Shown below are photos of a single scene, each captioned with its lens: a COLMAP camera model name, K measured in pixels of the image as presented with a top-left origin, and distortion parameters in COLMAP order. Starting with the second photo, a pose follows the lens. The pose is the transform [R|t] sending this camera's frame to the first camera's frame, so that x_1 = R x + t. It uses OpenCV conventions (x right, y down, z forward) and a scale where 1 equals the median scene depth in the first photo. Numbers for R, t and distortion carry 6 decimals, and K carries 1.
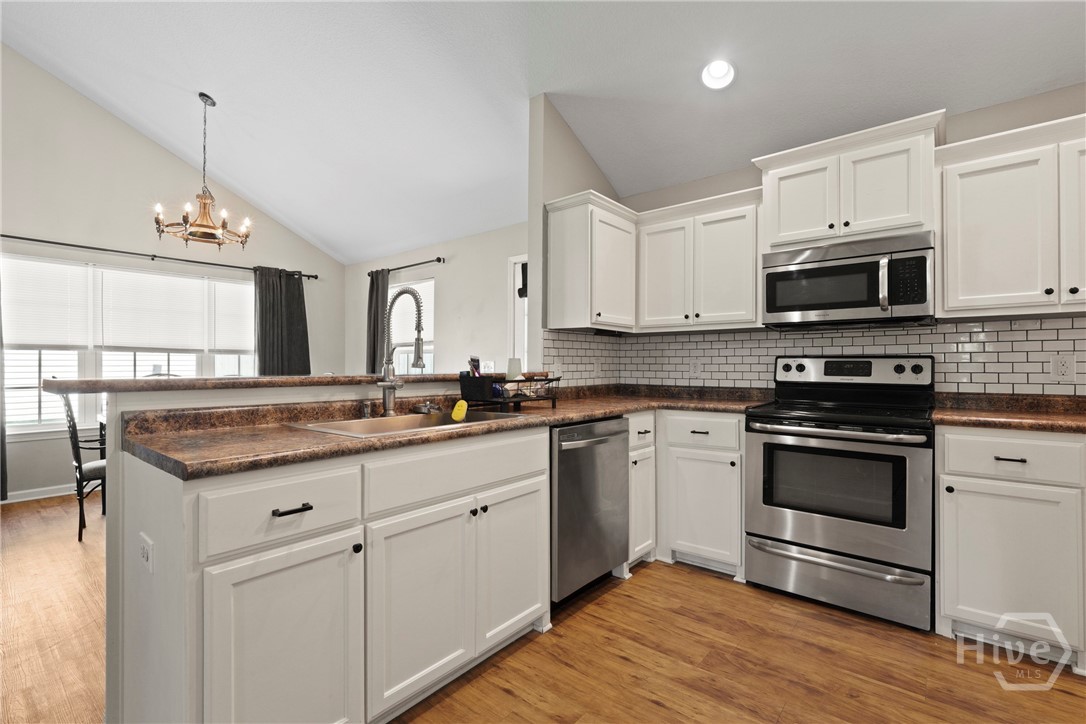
lens RADIAL K [[492.0, 0, 545.2], [0, 492.0, 362.8], [0, 0, 1]] dist [-0.011773, 0.007664]
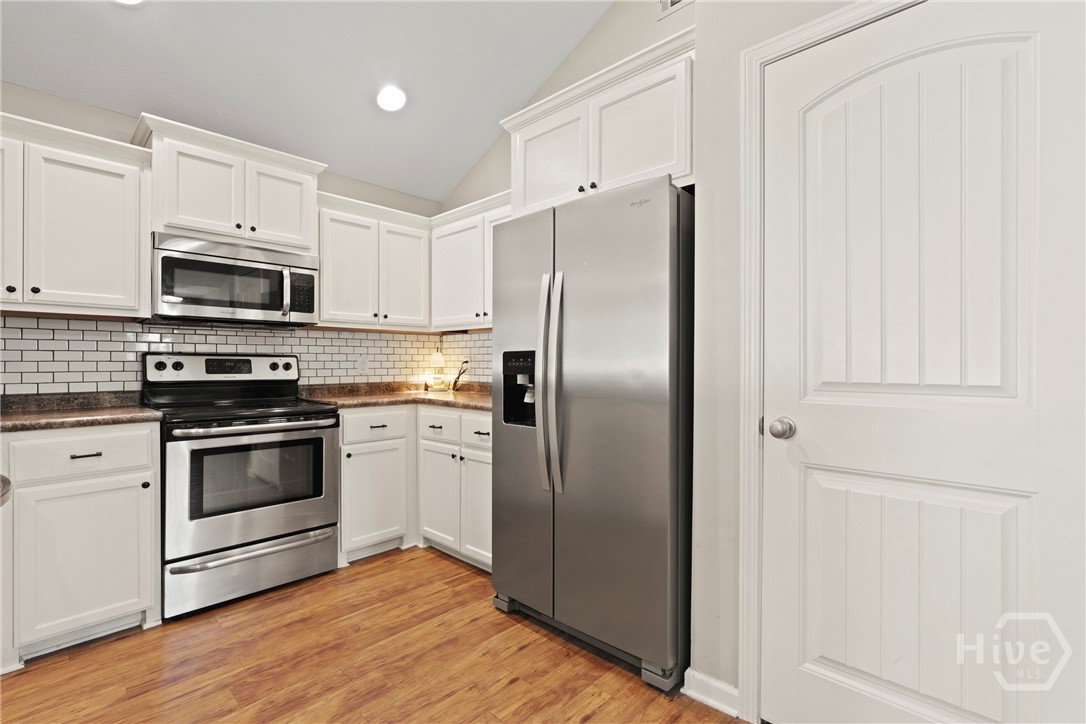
lens RADIAL K [[492.0, 0, 545.2], [0, 492.0, 362.8], [0, 0, 1]] dist [-0.011773, 0.007664]
pose [[0.068890, 0.001768, 0.997623, -0.385160], [-0.005335, 0.999985, -0.001404, 0.002363], [-0.997610, -0.005226, 0.068898, 0.296115]]
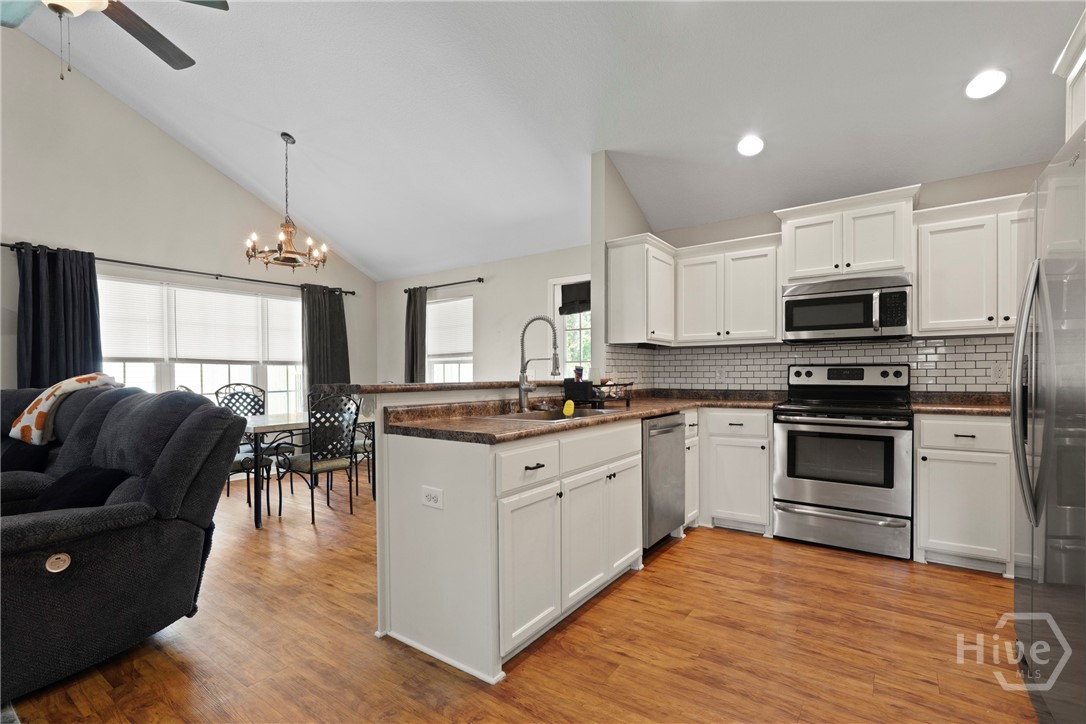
lens RADIAL K [[499.3, 0, 542.9], [0, 499.3, 379.7], [0, 0, 1]] dist [-0.014200, 0.009358]
pose [[0.997776, -0.007352, 0.066256, -0.295400], [0.006290, 0.999849, 0.016216, -0.000197], [-0.066365, -0.015763, 0.997671, -0.286774]]
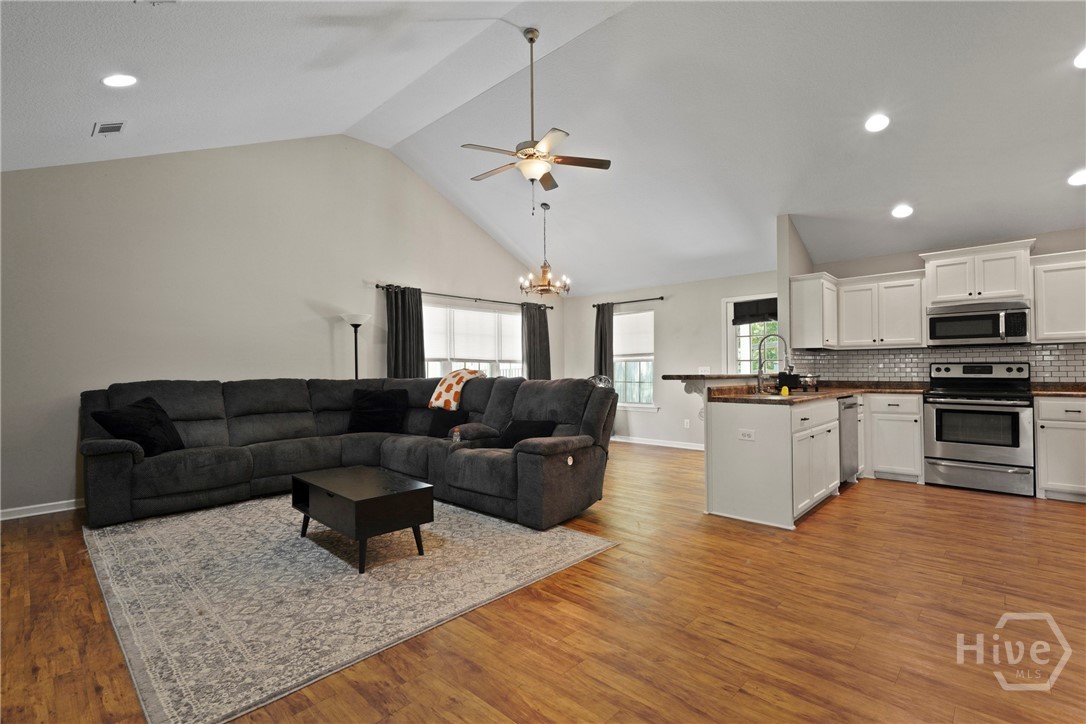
lens RADIAL K [[501.4, 0, 543.0], [0, 501.4, 362.0], [0, 0, 1]] dist [-0.014258, 0.007826]
pose [[0.997479, -0.006592, -0.070650, -0.920835], [0.005726, 0.999906, -0.012465, -0.003628], [0.070726, 0.012029, 0.997423, -1.022739]]
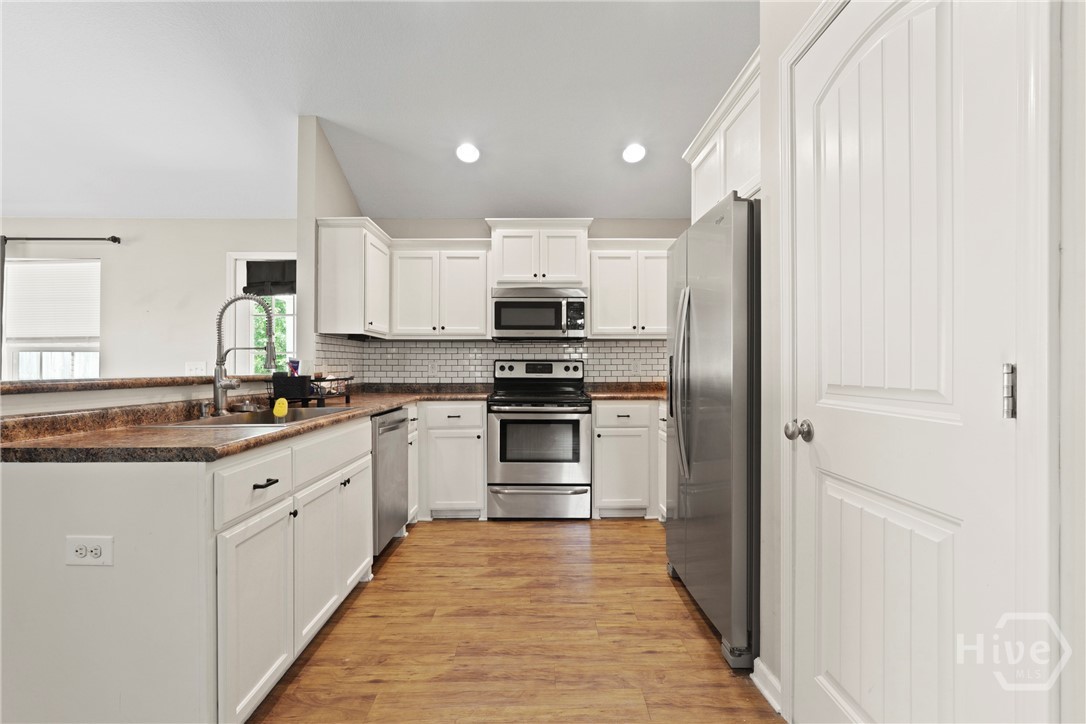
lens RADIAL K [[493.1, 0, 545.2], [0, 493.1, 367.1], [0, 0, 1]] dist [-0.013204, 0.007174]
pose [[0.763276, -0.001279, 0.646071, -0.386915], [-0.001851, 0.999990, 0.004167, 0.001051], [-0.646070, -0.004377, 0.763266, -0.195075]]
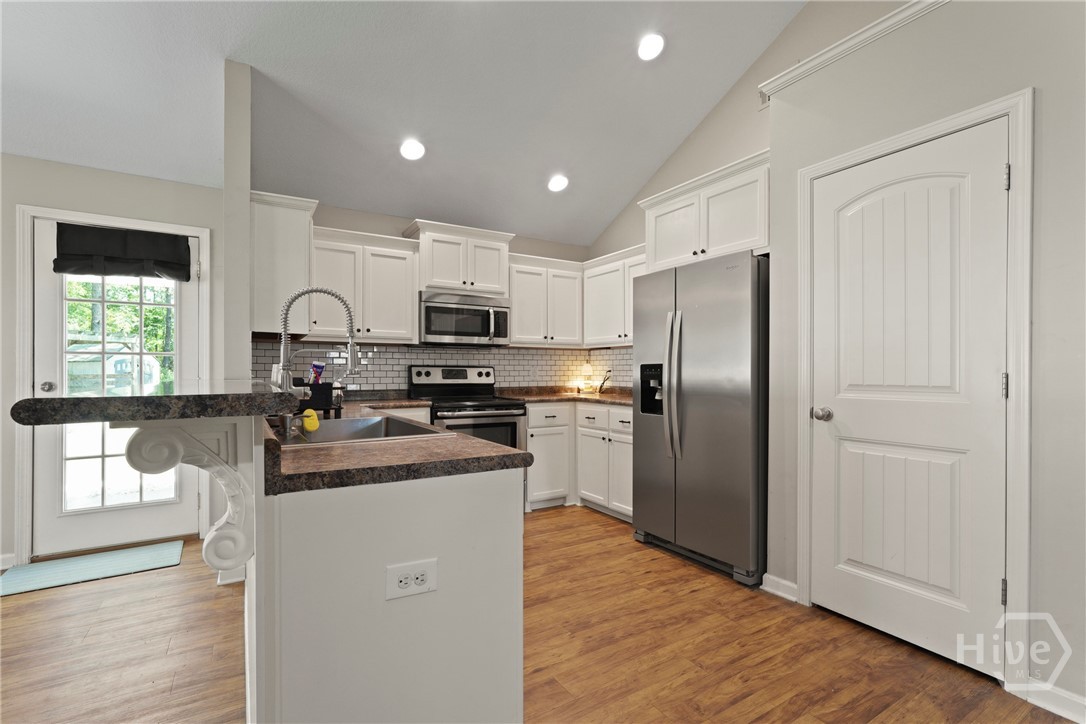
lens RADIAL K [[496.9, 0, 545.4], [0, 496.9, 371.7], [0, 0, 1]] dist [-0.010430, 0.007276]
pose [[0.325039, 0.001272, 0.945700, -0.825414], [-0.005016, 0.999987, 0.000379, 0.001972], [-0.945687, -0.004867, 0.325042, 0.244204]]
